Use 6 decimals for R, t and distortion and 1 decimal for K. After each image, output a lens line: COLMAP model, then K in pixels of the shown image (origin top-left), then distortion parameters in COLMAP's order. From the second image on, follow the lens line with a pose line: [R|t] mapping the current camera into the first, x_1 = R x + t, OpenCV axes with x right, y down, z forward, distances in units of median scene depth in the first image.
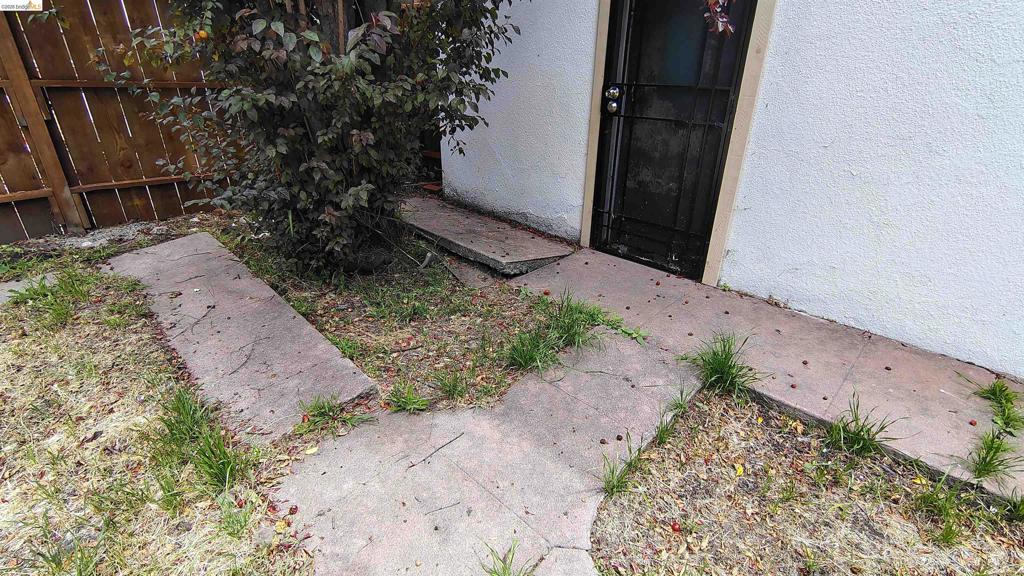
lens RADIAL K [[480.6, 0, 510.4], [0, 480.6, 290.3], [0, 0, 1]] dist [-0.003453, 0.000388]
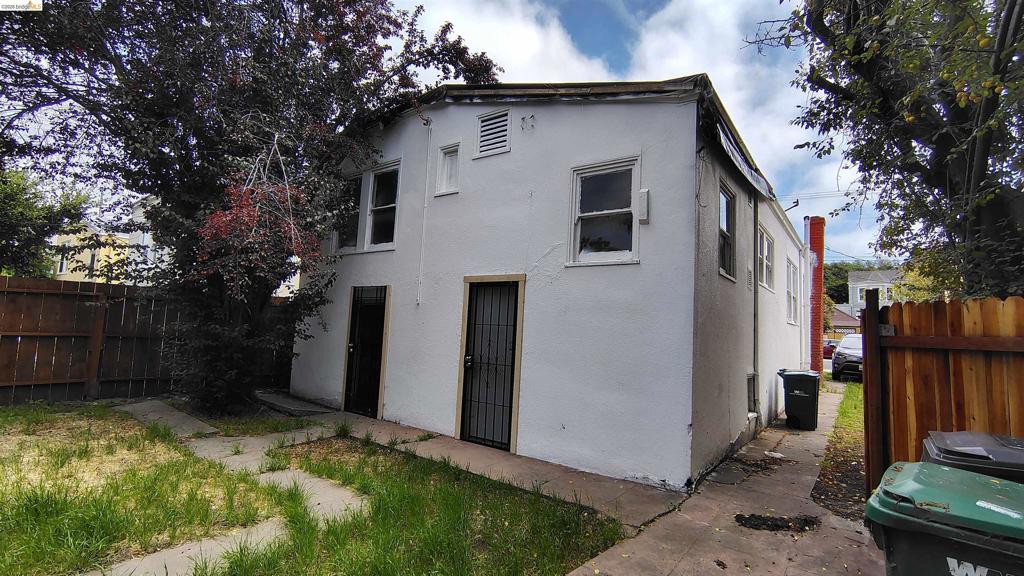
lens RADIAL K [[480.6, 0, 516.9], [0, 480.6, 285.4], [0, 0, 1]] dist [-0.003453, 0.000388]
pose [[0.988837, 0.046295, 0.141625, 0.877988], [0.030527, 0.867397, -0.496680, 0.763617], [-0.145839, 0.495459, 0.856301, -1.852737]]
